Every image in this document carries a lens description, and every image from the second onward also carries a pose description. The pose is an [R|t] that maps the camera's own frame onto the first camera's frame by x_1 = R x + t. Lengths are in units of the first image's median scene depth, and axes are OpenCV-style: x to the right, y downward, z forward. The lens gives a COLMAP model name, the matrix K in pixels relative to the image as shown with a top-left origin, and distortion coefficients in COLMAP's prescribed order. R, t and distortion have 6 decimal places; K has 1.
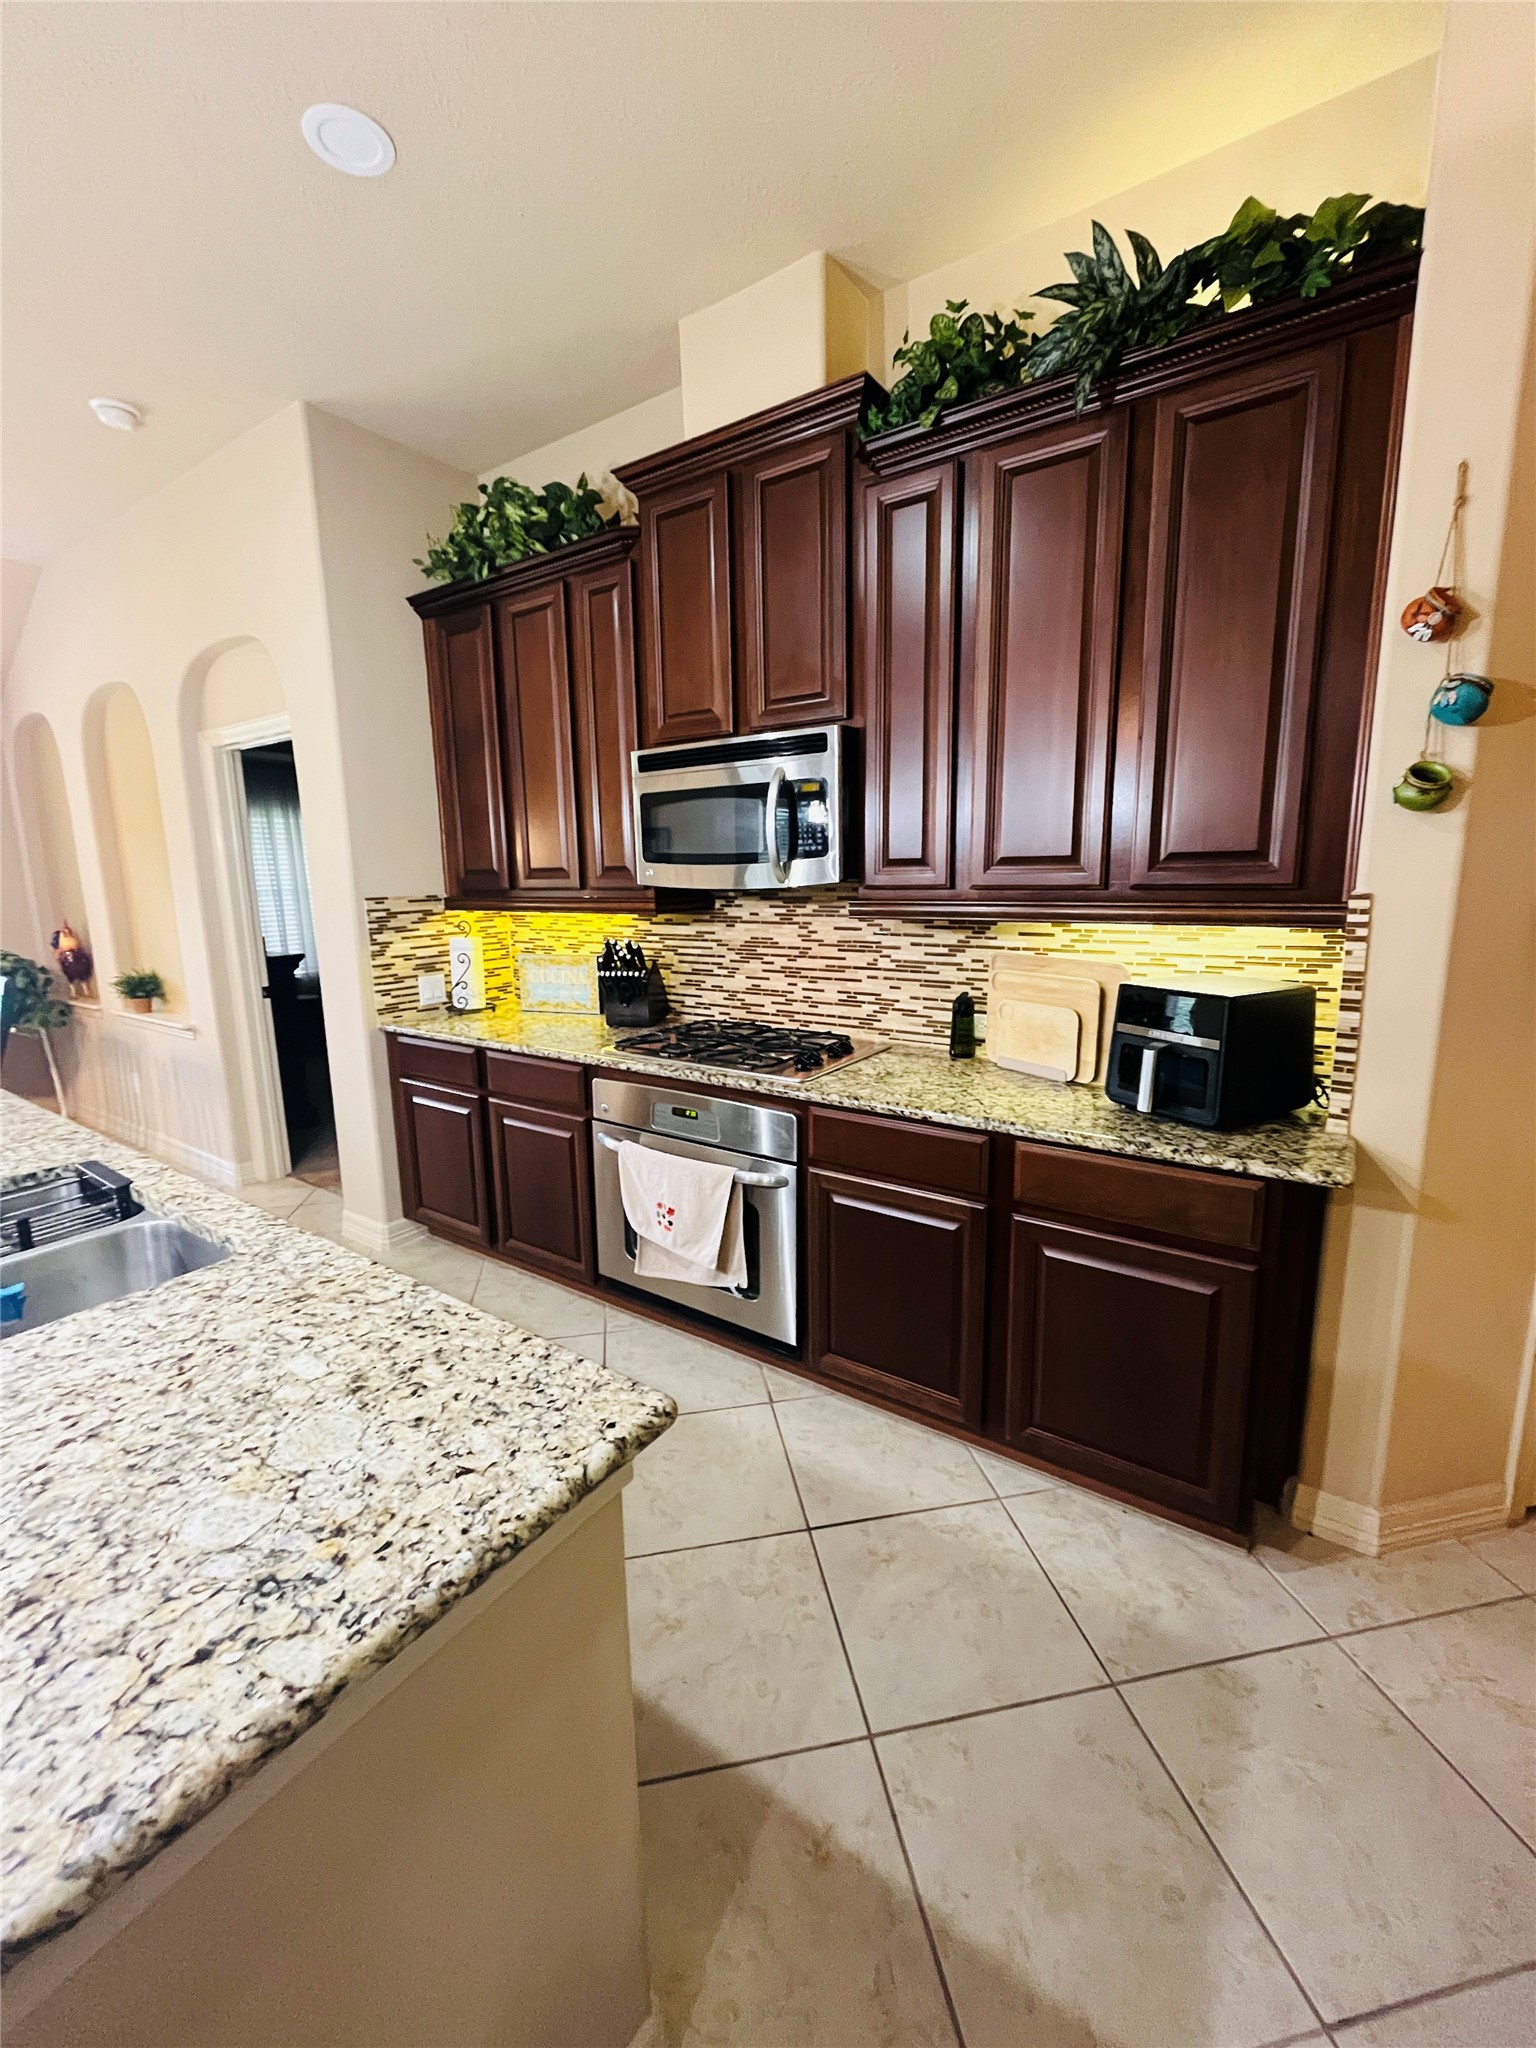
lens RADIAL K [[826.0, 0, 765.5], [0, 826.0, 1015.7], [0, 0, 1]] dist [0.000162, -0.000555]
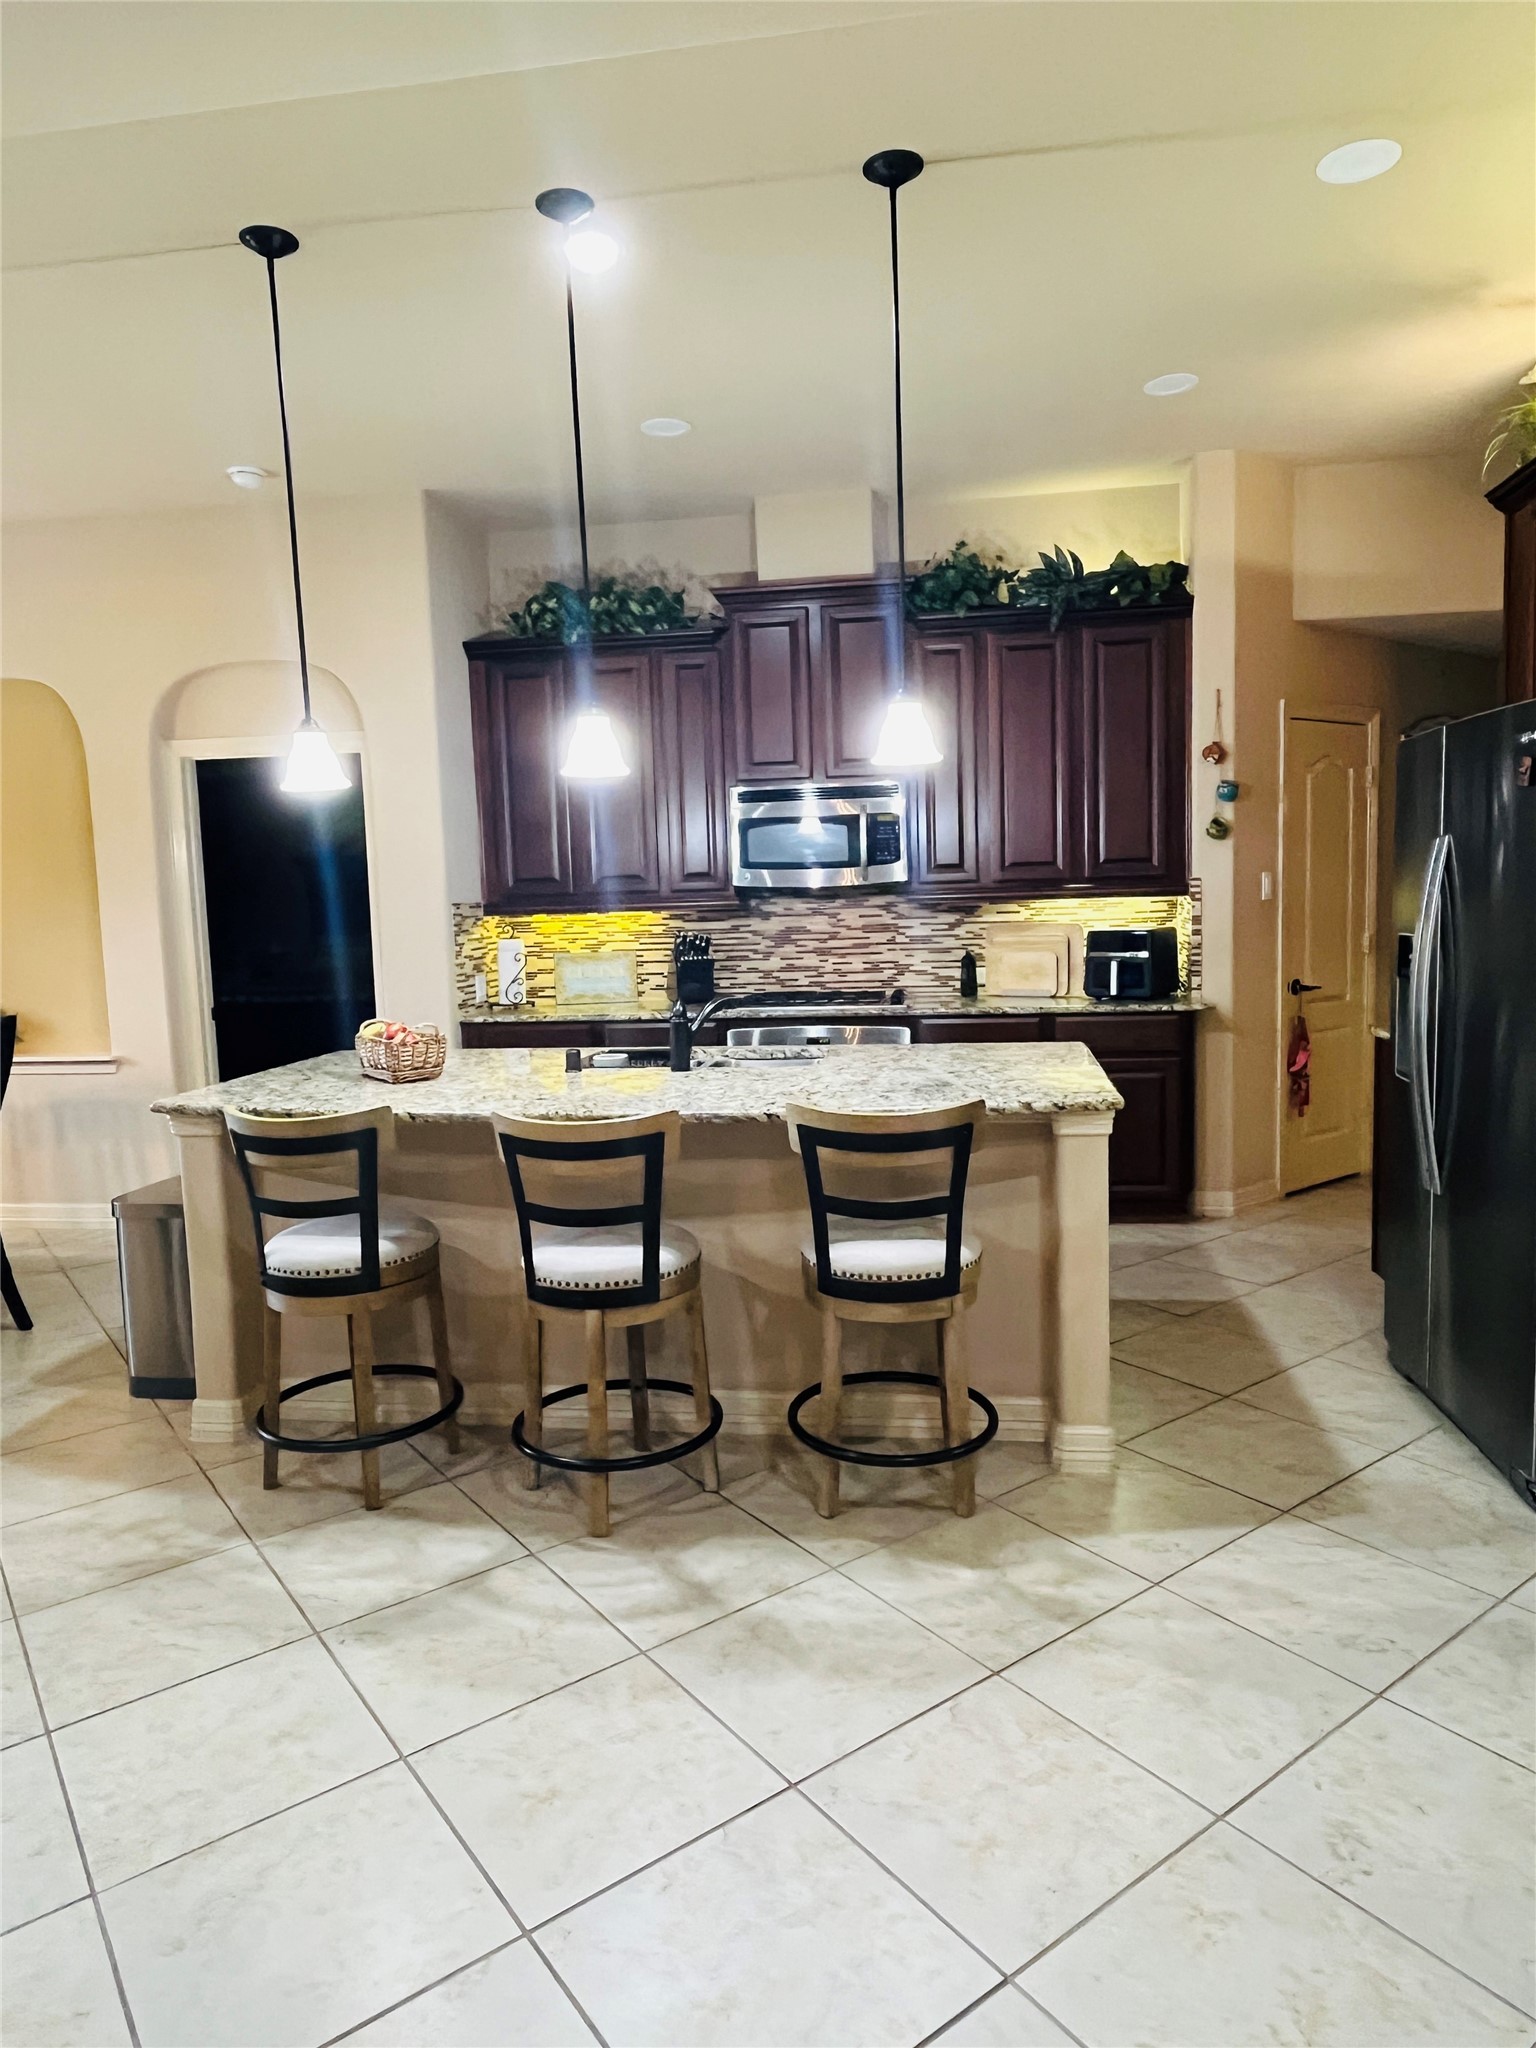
lens RADIAL K [[1279.0, 0, 768.0], [0, 1279.0, 1024.0], [0, 0, 1]] dist [-0.004416, -0.000301]
pose [[0.901758, -0.056822, 0.428491, -0.987973], [0.090103, 0.994255, -0.057774, 0.183624], [-0.422747, 0.090706, 0.901697, -0.844380]]
